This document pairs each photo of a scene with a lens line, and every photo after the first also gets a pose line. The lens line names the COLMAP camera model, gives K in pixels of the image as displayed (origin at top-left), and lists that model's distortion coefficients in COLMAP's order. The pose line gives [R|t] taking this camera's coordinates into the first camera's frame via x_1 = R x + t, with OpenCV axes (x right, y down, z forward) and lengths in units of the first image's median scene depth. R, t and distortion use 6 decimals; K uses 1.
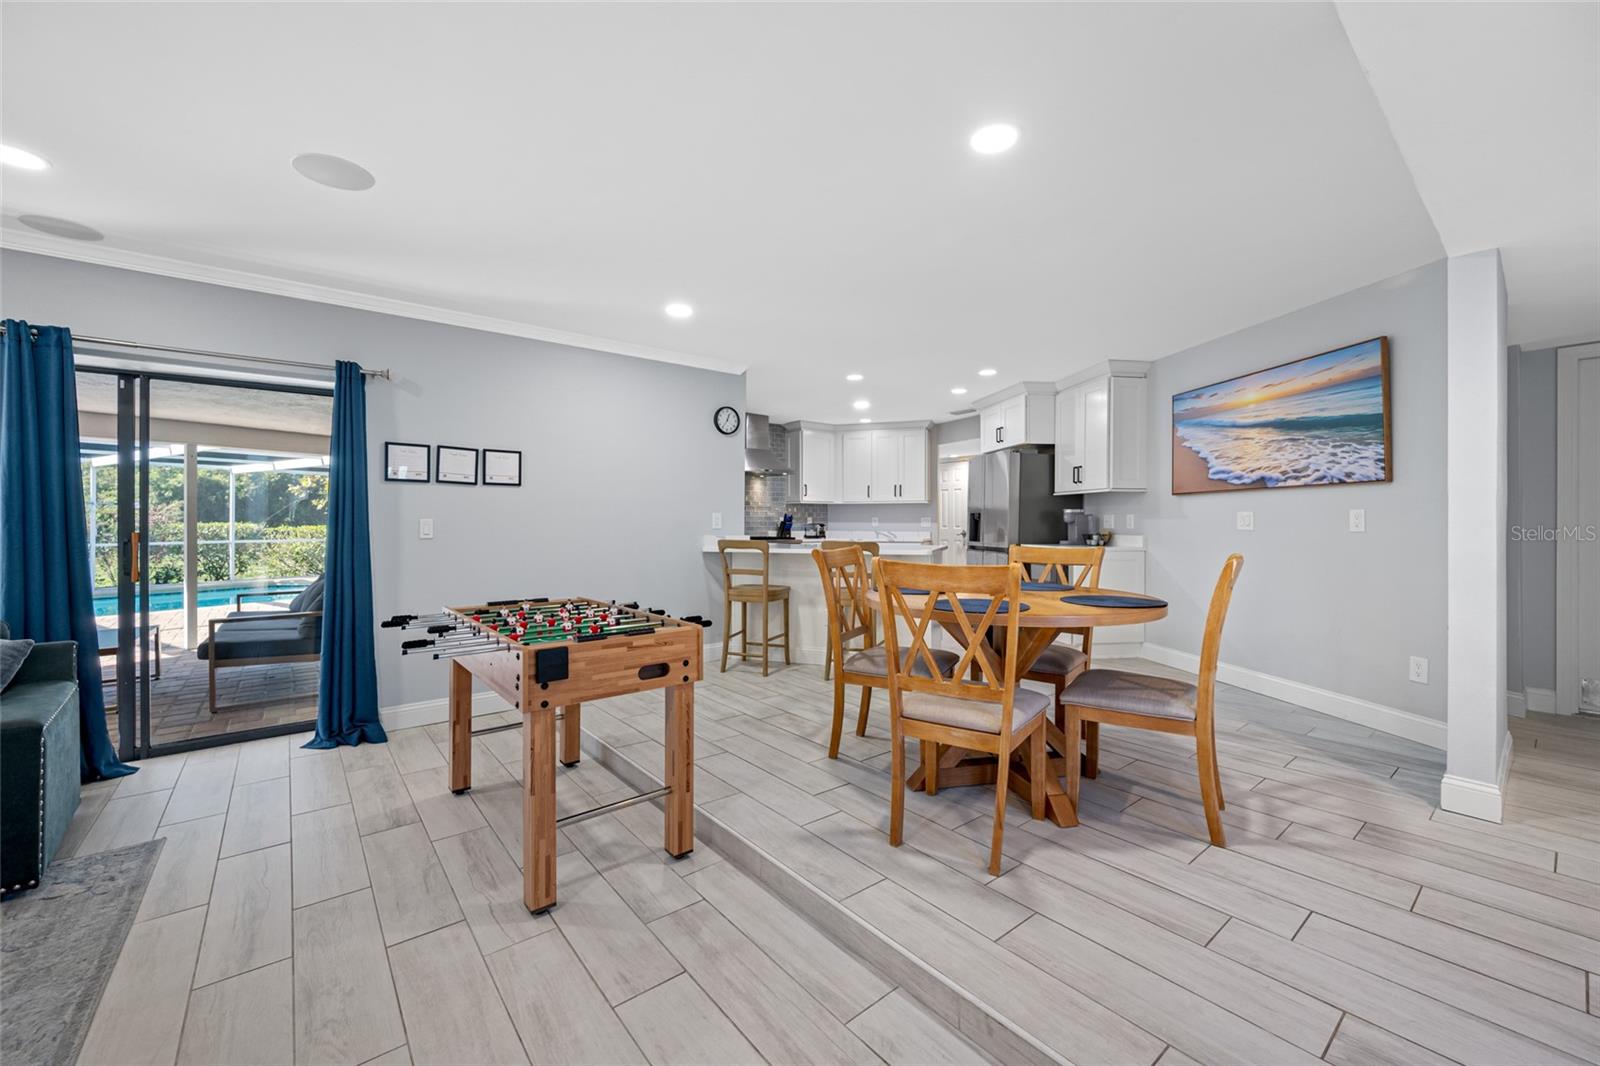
lens RADIAL K [[632.9, 0, 799.3], [0, 632.9, 524.4], [0, 0, 1]] dist [0.000301, 0.000251]
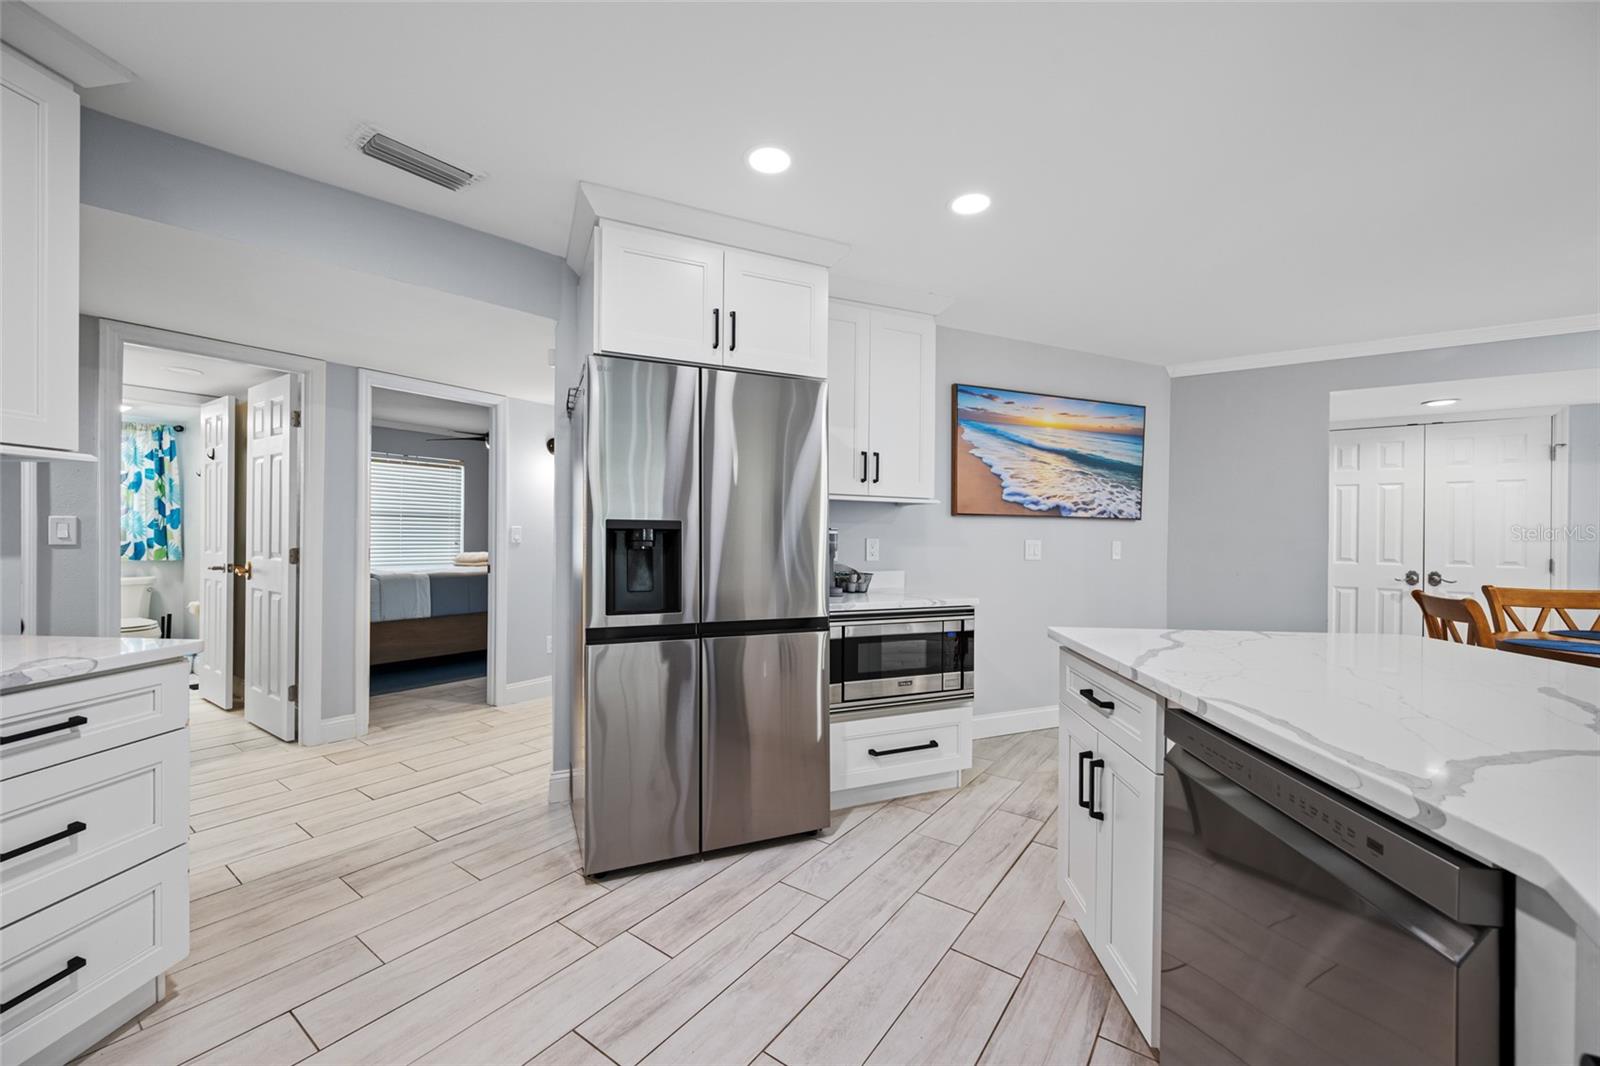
lens RADIAL K [[633.8, 0, 798.2], [0, 633.8, 537.3], [0, 0, 1]] dist [0.000191, 0.000242]
pose [[-0.262461, -0.000743, 0.964942, -0.109448], [-0.007621, 0.999970, -0.001303, -0.021724], [-0.964912, -0.007696, -0.262459, 1.683008]]
